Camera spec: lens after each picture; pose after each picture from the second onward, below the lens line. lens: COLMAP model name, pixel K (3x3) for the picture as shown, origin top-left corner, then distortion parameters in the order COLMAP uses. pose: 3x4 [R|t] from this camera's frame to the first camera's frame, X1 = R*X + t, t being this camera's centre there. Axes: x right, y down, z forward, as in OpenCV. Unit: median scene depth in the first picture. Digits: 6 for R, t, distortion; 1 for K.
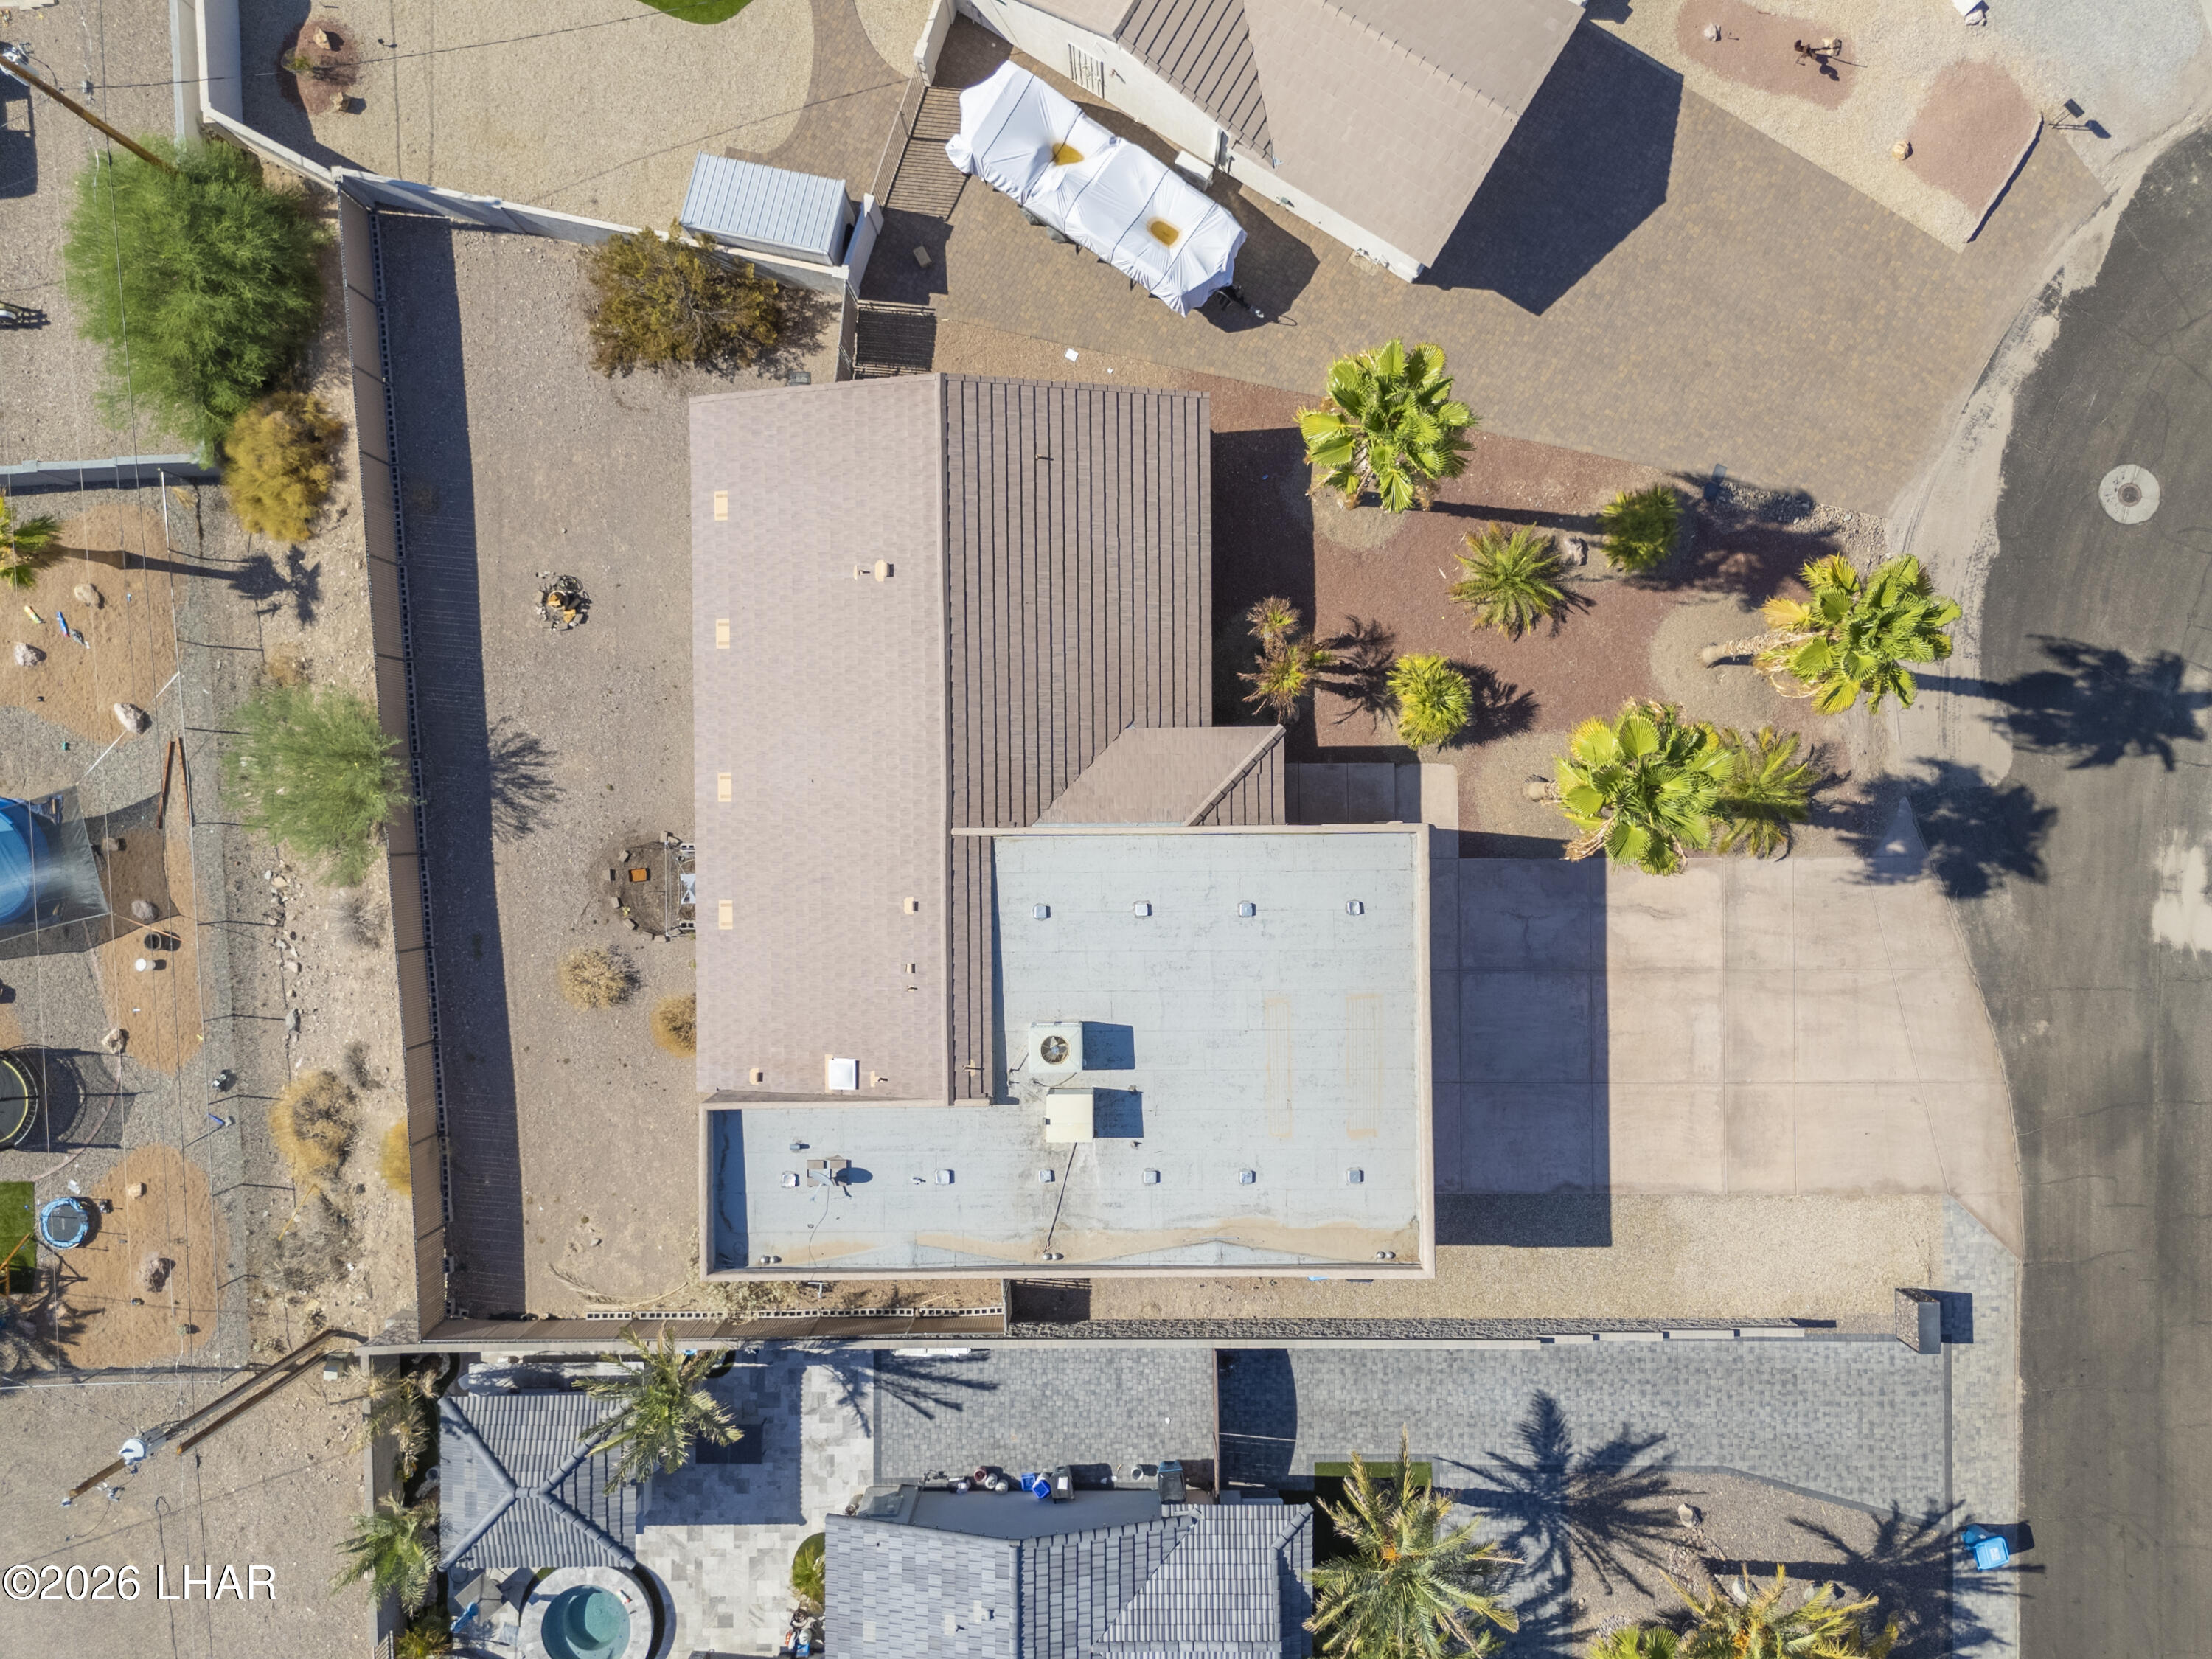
lens RADIAL K [[1630.1, 0, 1106.0], [0, 1630.1, 829.5], [0, 0, 1]] dist [0.075915, -0.077409]
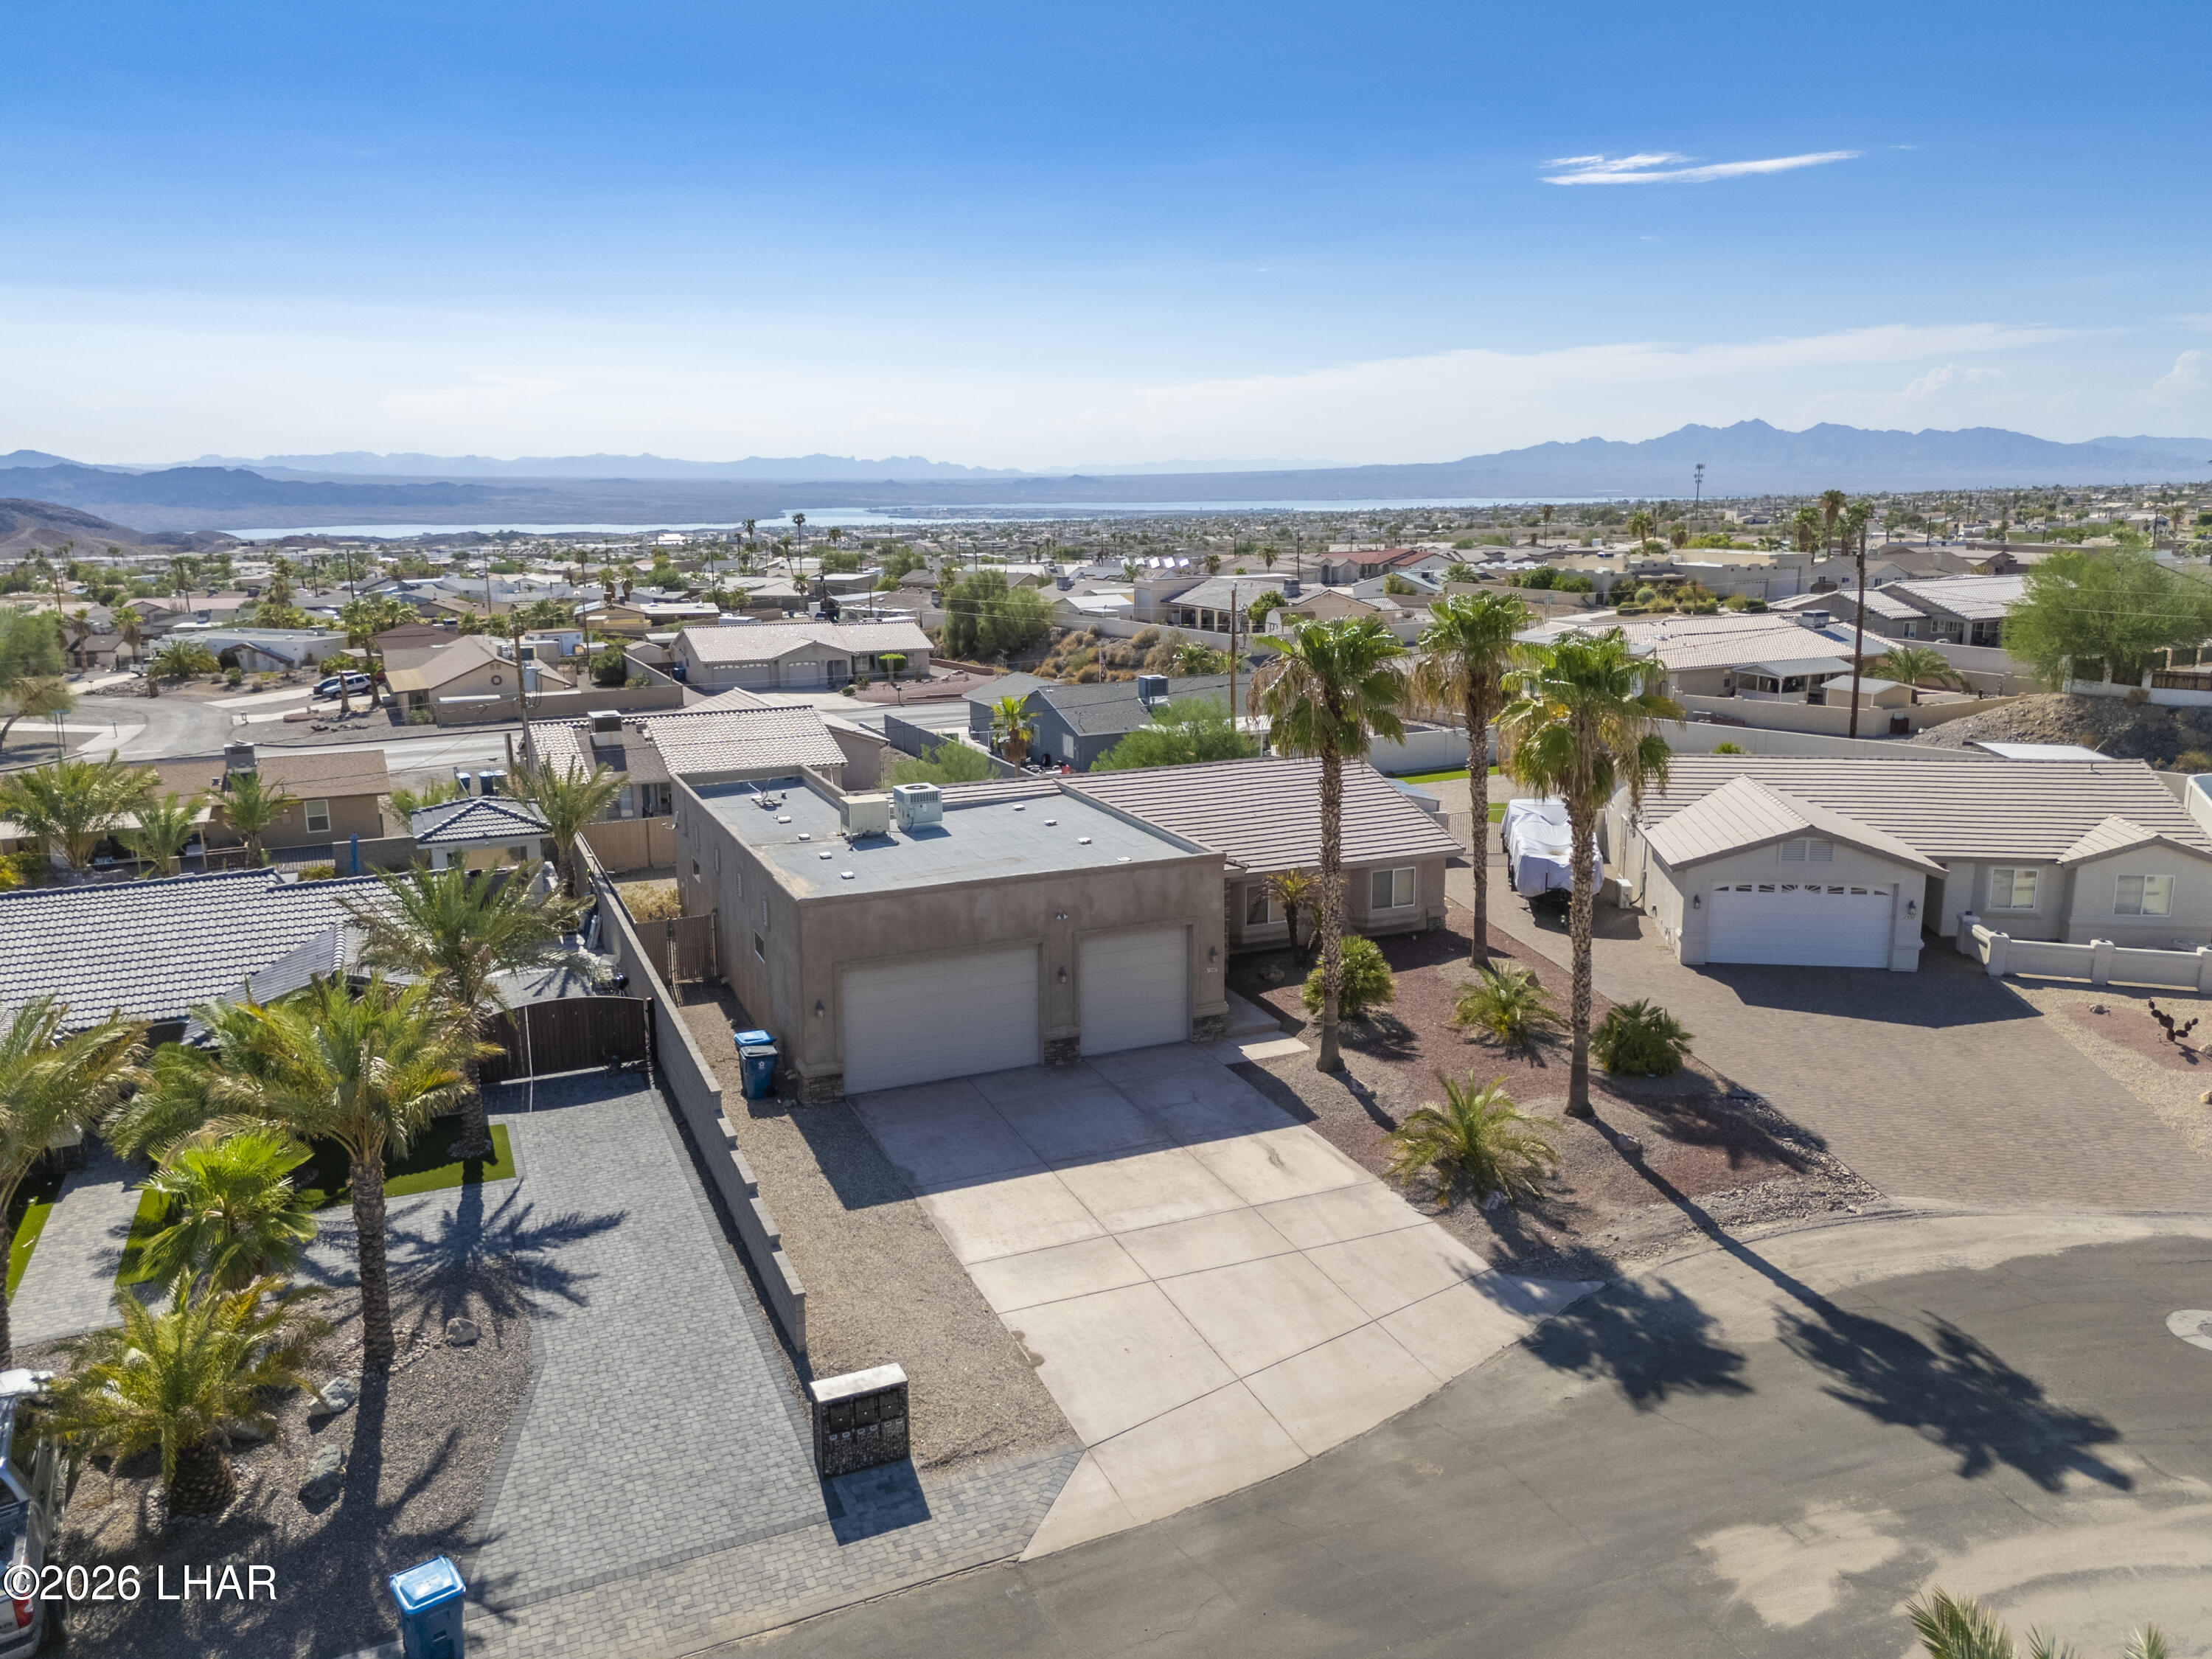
lens RADIAL K [[1630.1, 0, 1106.0], [0, 1630.1, 829.5], [0, 0, 1]] dist [0.075915, -0.077409]
pose [[0.392202, 0.205031, -0.896738, 0.973306], [-0.919876, 0.089845, -0.381780, 0.410732], [0.002291, 0.974623, 0.223840, 0.668435]]
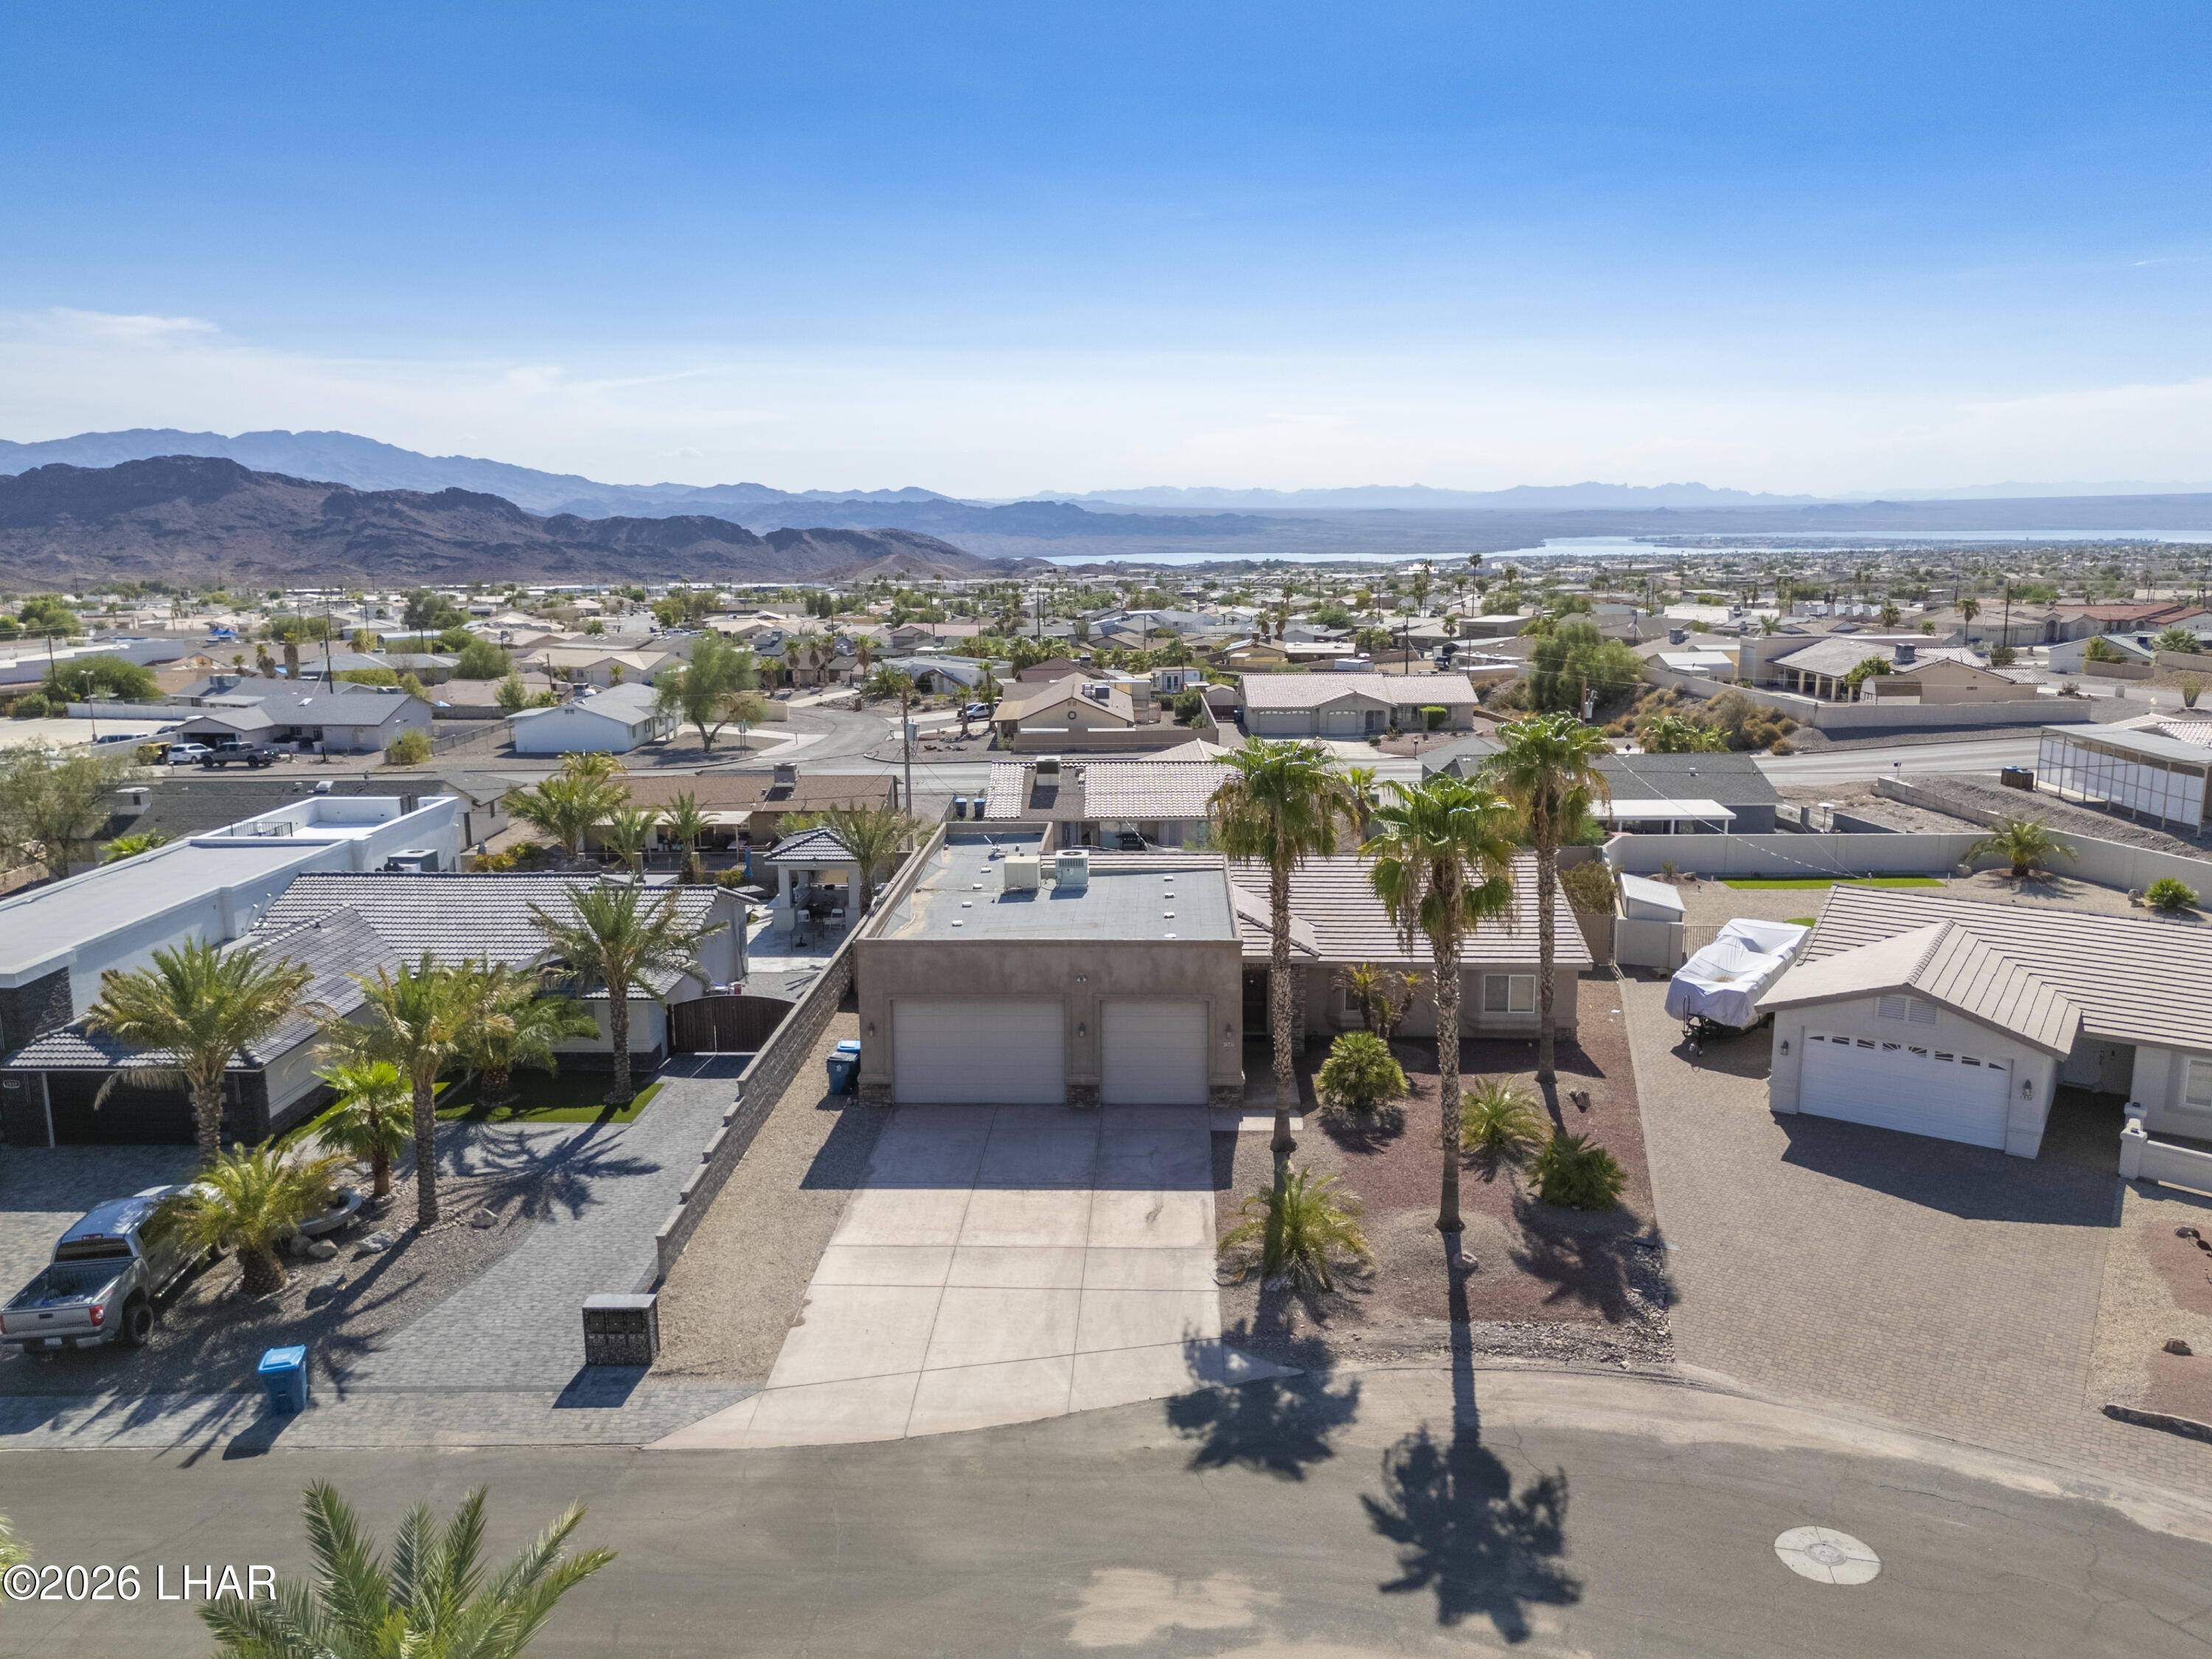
lens RADIAL K [[1630.1, 0, 1106.0], [0, 1630.1, 829.5], [0, 0, 1]] dist [0.075915, -0.077409]
pose [[-0.046255, 0.205230, -0.977620, 1.165328], [-0.998897, -0.001611, 0.046923, 0.035037], [0.008055, 0.978713, 0.205078, 0.609106]]
